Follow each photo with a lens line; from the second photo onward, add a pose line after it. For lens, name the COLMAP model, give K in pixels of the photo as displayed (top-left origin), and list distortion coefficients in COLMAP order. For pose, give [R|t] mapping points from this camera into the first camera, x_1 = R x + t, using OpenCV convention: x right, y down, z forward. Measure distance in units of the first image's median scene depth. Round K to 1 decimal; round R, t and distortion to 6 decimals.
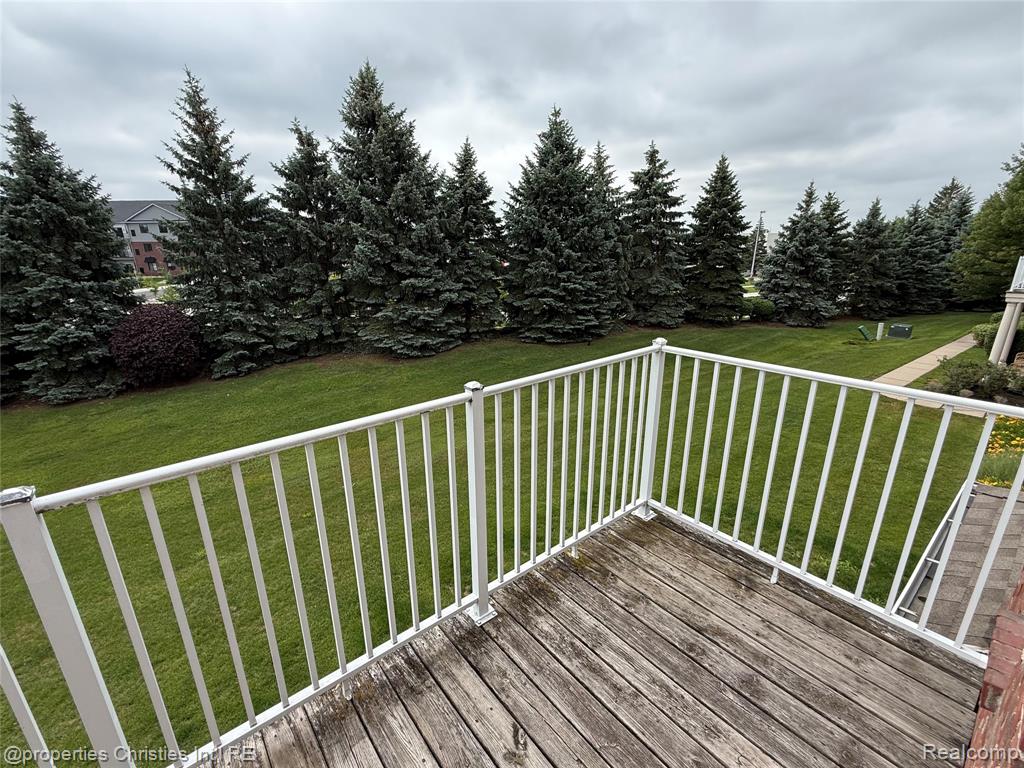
lens RADIAL K [[450.8, 0, 512.2], [0, 450.8, 385.4], [0, 0, 1]] dist [-0.001592, 0.000125]
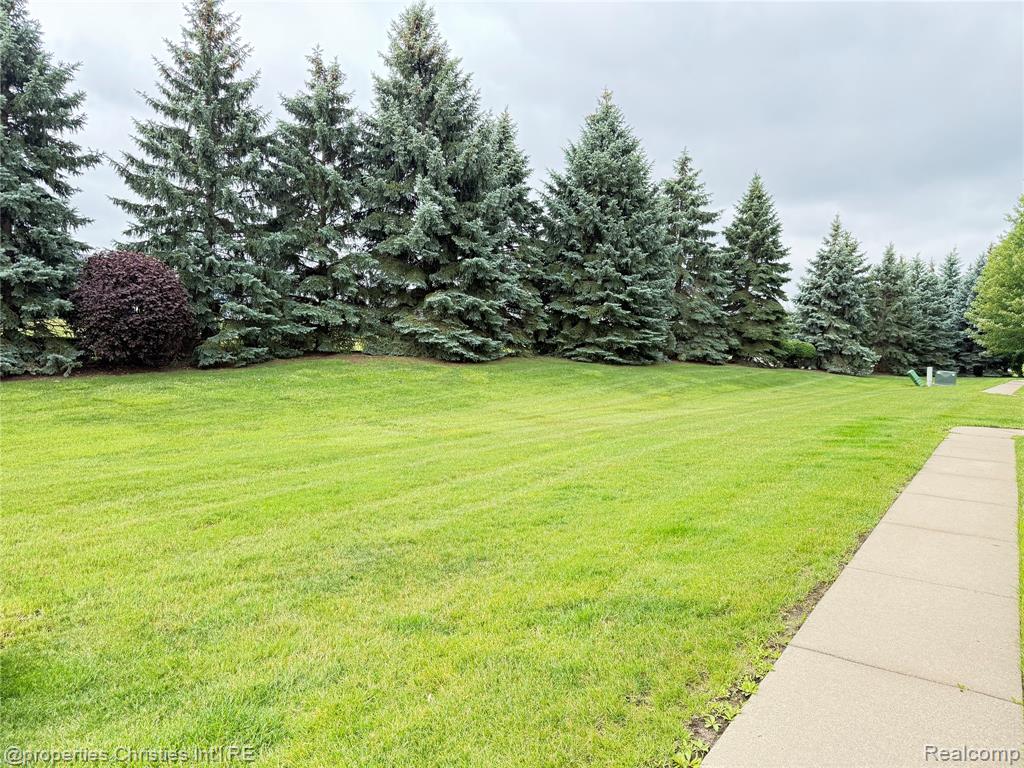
lens RADIAL K [[708.9, 0, 516.4], [0, 708.9, 392.7], [0, 0, 1]] dist [0.088760, -0.134605]
pose [[0.958230, 0.033933, 0.283980, -0.473570], [0.023575, 0.980186, -0.196674, 0.222913], [-0.285026, 0.195153, 0.938443, -0.115824]]
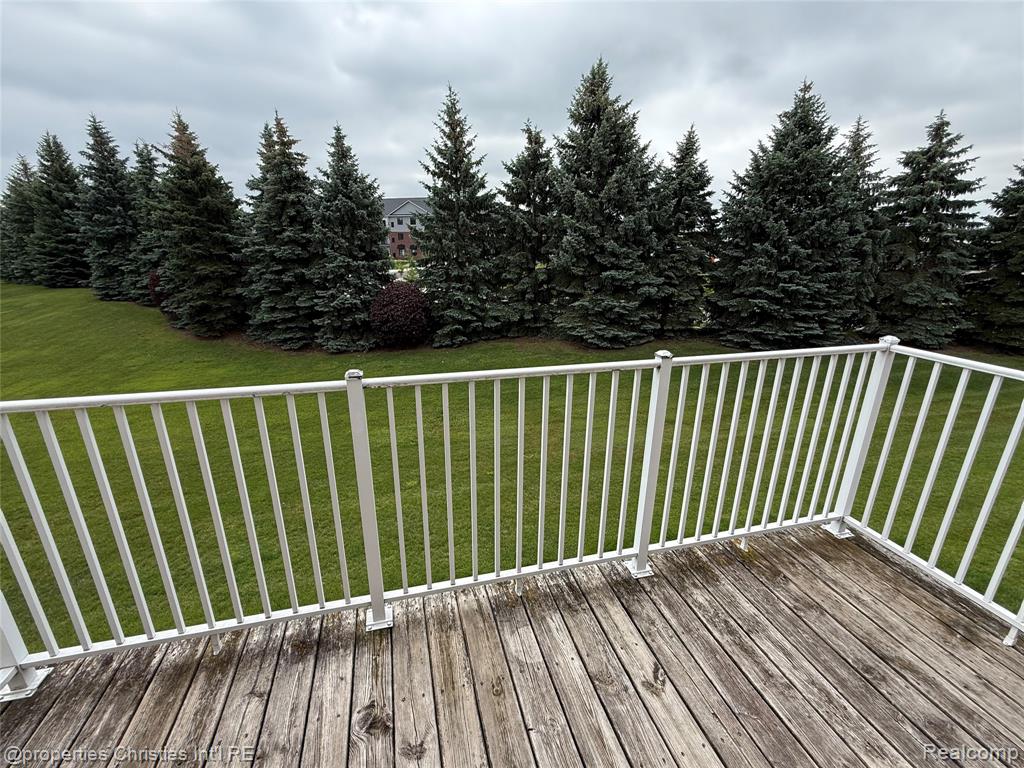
lens RADIAL K [[450.8, 0, 512.2], [0, 450.8, 385.4], [0, 0, 1]] dist [-0.001592, 0.000125]
pose [[0.910560, 0.143456, -0.387688, 0.001219], [-0.138510, 0.989519, 0.040834, 0.007575], [0.389482, 0.016517, 0.920886, -0.013103]]
